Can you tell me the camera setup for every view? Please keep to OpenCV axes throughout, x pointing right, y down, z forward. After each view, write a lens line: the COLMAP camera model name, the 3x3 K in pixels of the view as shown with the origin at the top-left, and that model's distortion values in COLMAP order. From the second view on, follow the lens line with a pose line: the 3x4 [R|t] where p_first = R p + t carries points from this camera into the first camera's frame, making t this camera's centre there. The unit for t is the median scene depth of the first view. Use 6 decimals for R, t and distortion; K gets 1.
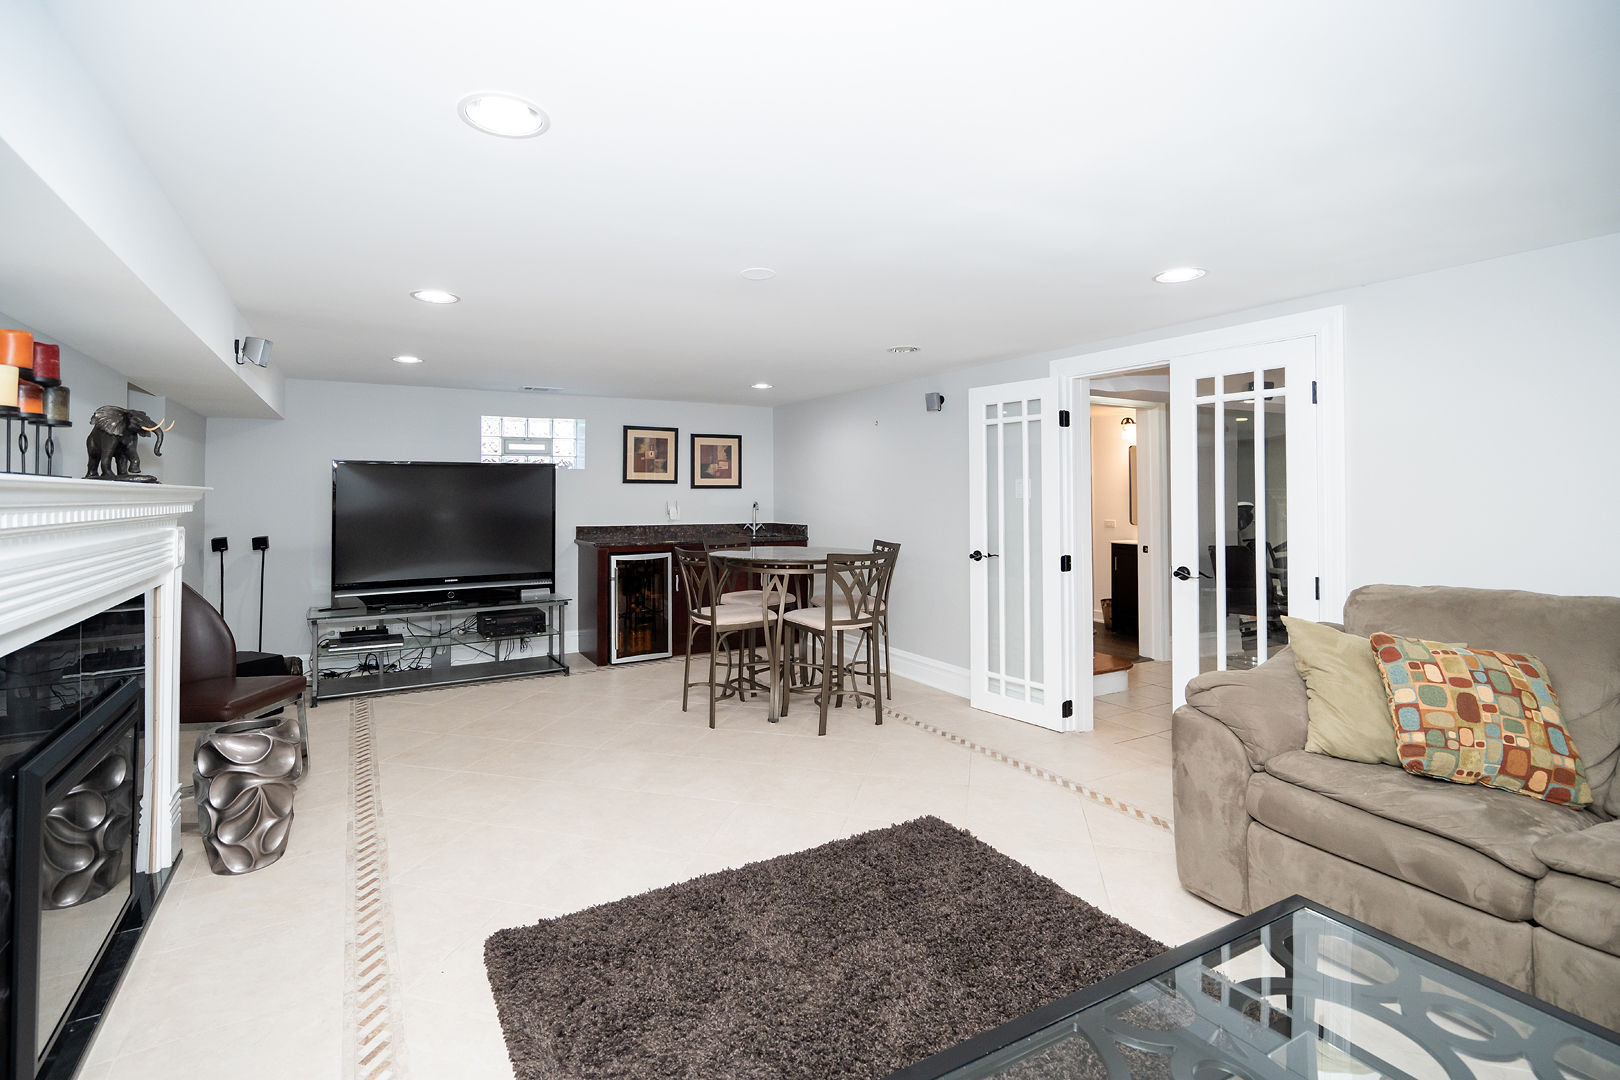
lens RADIAL K [[754.5, 0, 765.8], [0, 754.5, 481.5], [0, 0, 1]] dist [-0.000412, 0.000000]
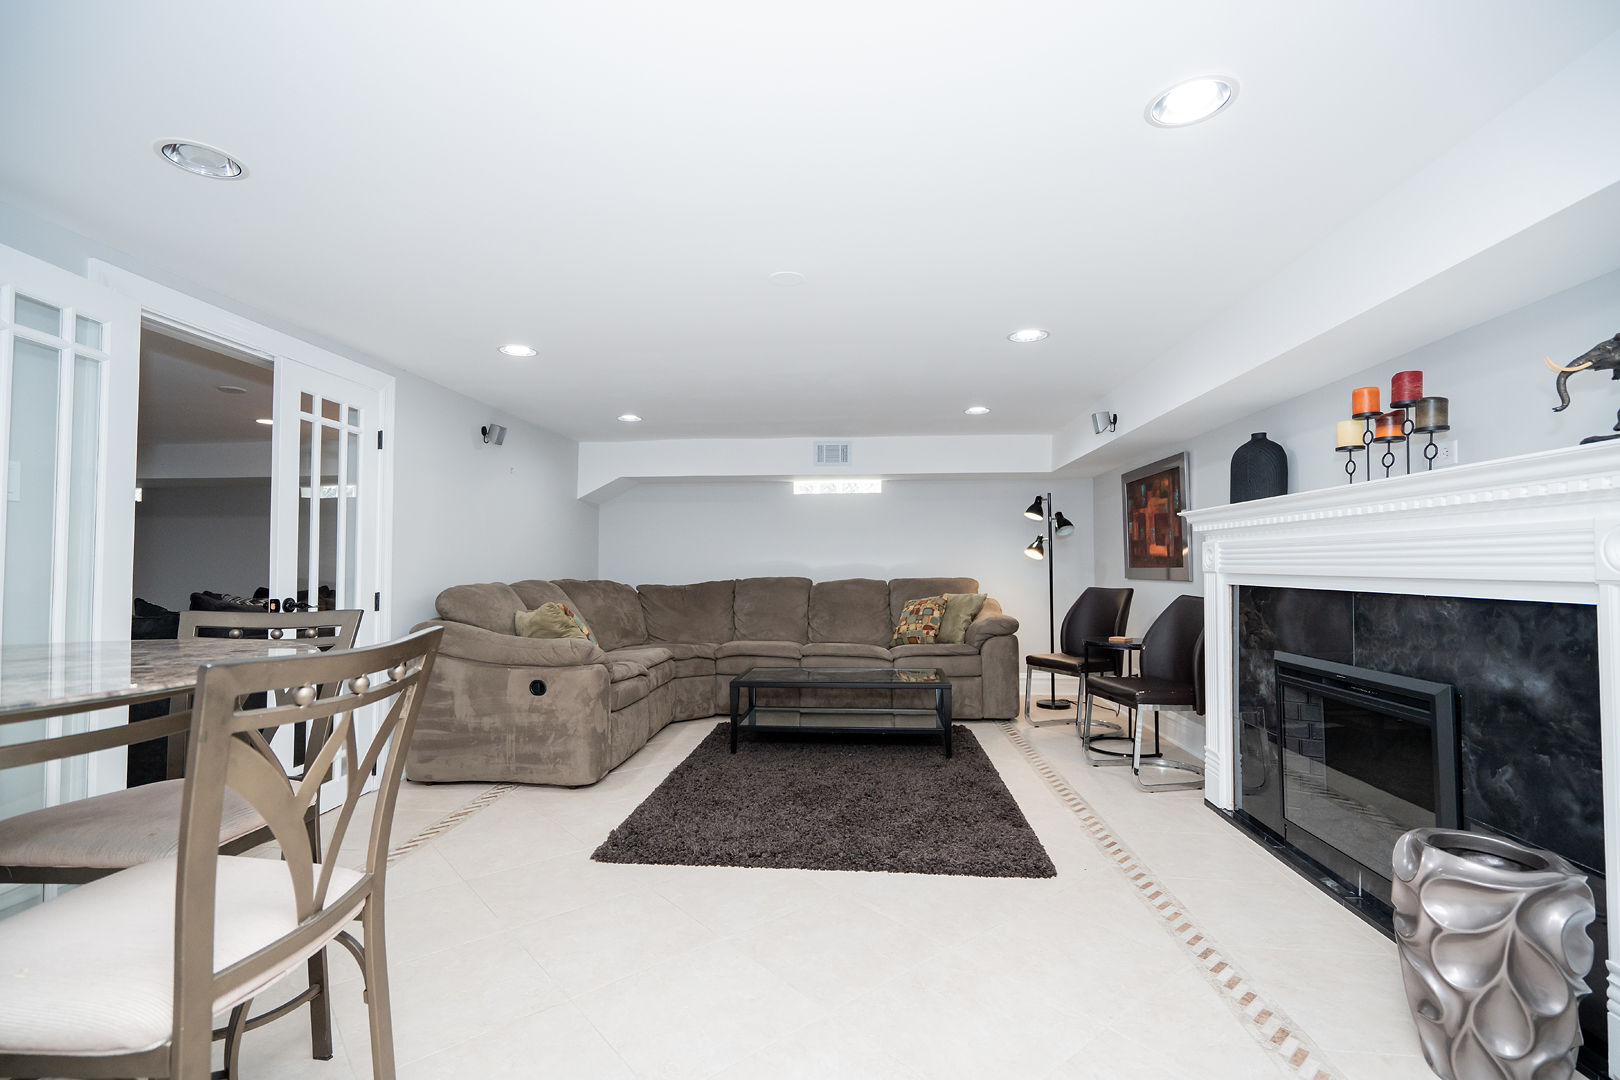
lens RADIAL K [[724.8, 0, 808.3], [0, 724.8, 544.2], [0, 0, 1]] dist [-0.000587, -0.000061]
pose [[-0.835483, 0.017761, 0.549229, -0.444648], [-0.011566, 0.998688, -0.049890, 0.091406], [-0.549394, -0.048035, -0.834181, 1.432104]]
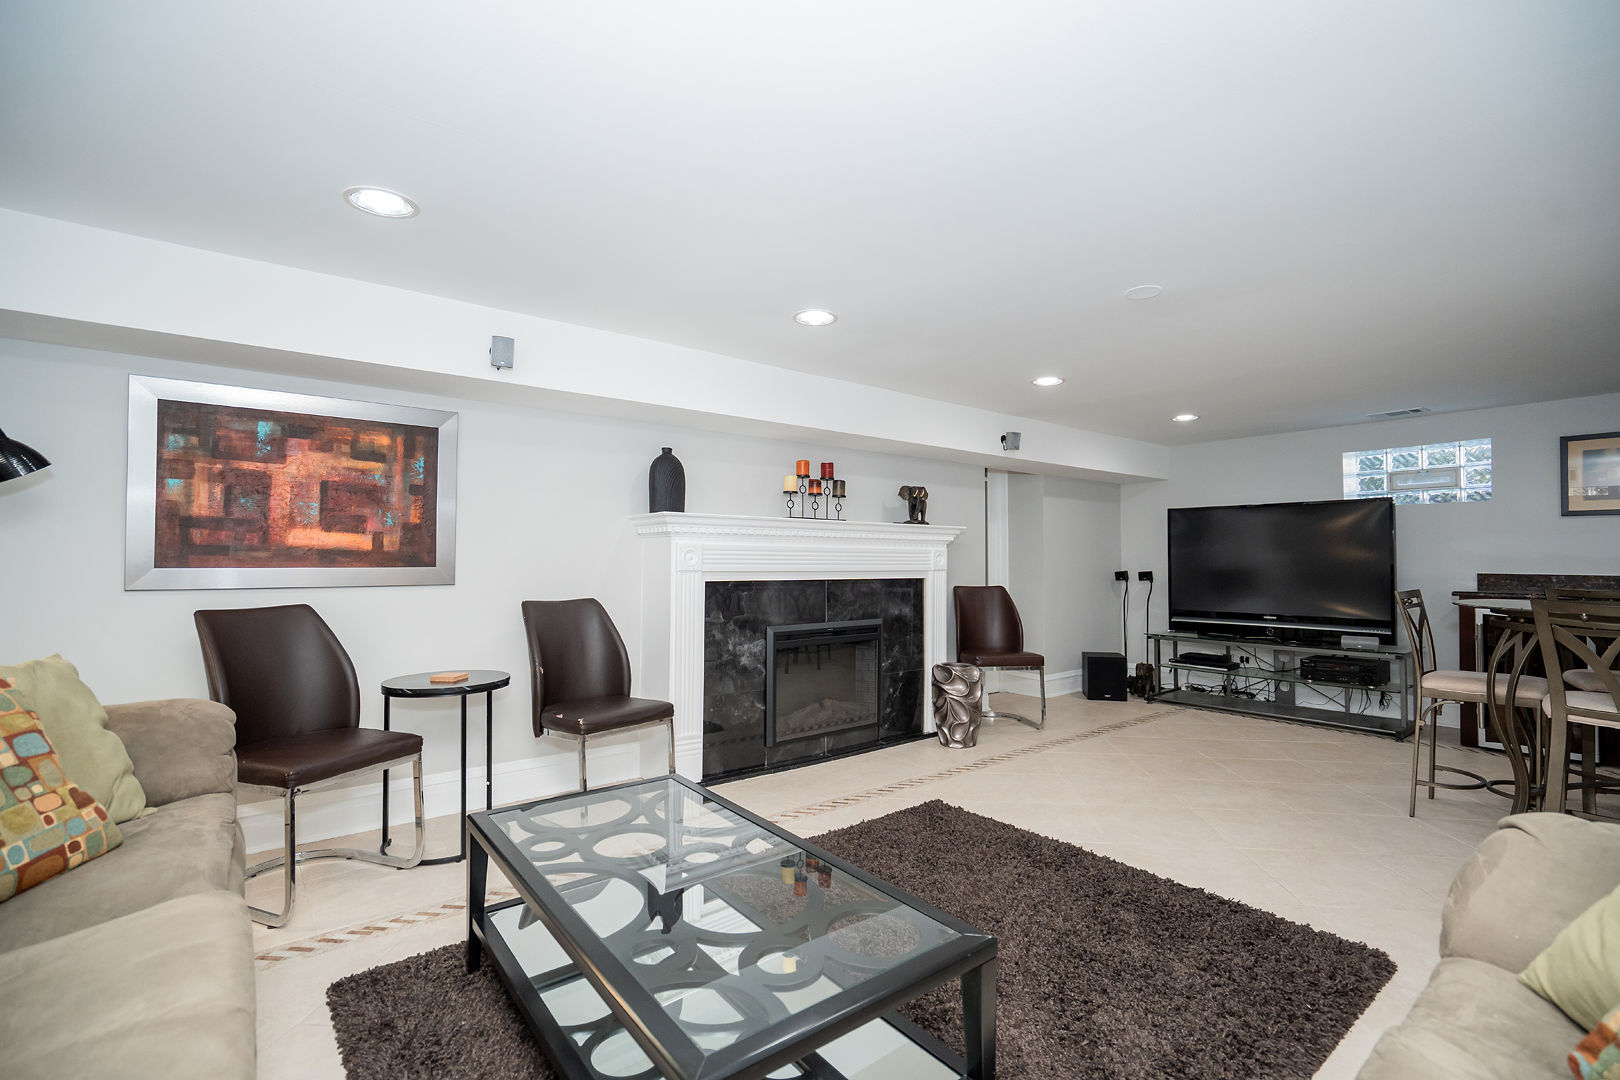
lens RADIAL K [[724.8, 0, 808.3], [0, 724.8, 544.2], [0, 0, 1]] dist [-0.000587, -0.000061]
pose [[0.171417, -0.017288, -0.985047, 0.709619], [0.015600, 0.999768, -0.014832, 0.053193], [0.985075, -0.012825, 0.171647, 0.310385]]
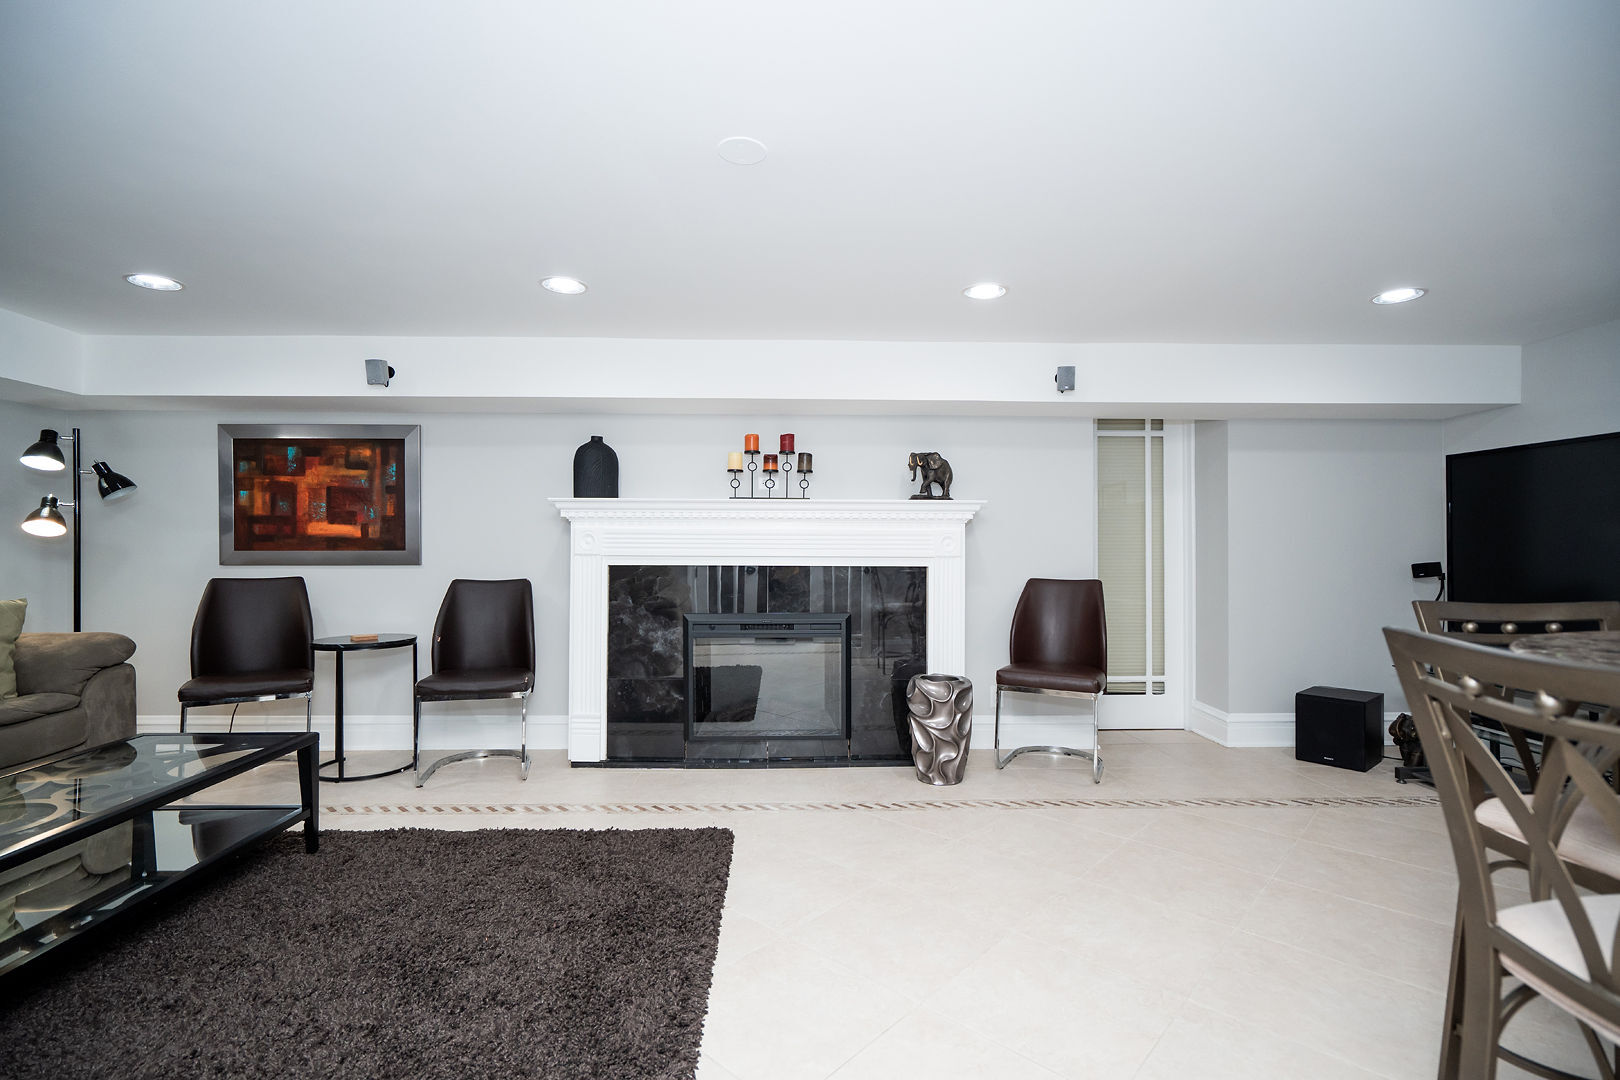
lens RADIAL K [[732.4, 0, 804.3], [0, 732.4, 544.3], [0, 0, 1]] dist [-0.003736, -0.000095]
pose [[-0.454130, -0.007470, -0.890904, 0.465477], [0.017719, 0.999691, -0.017414, 0.083380], [0.890759, -0.023694, -0.453857, 1.105221]]
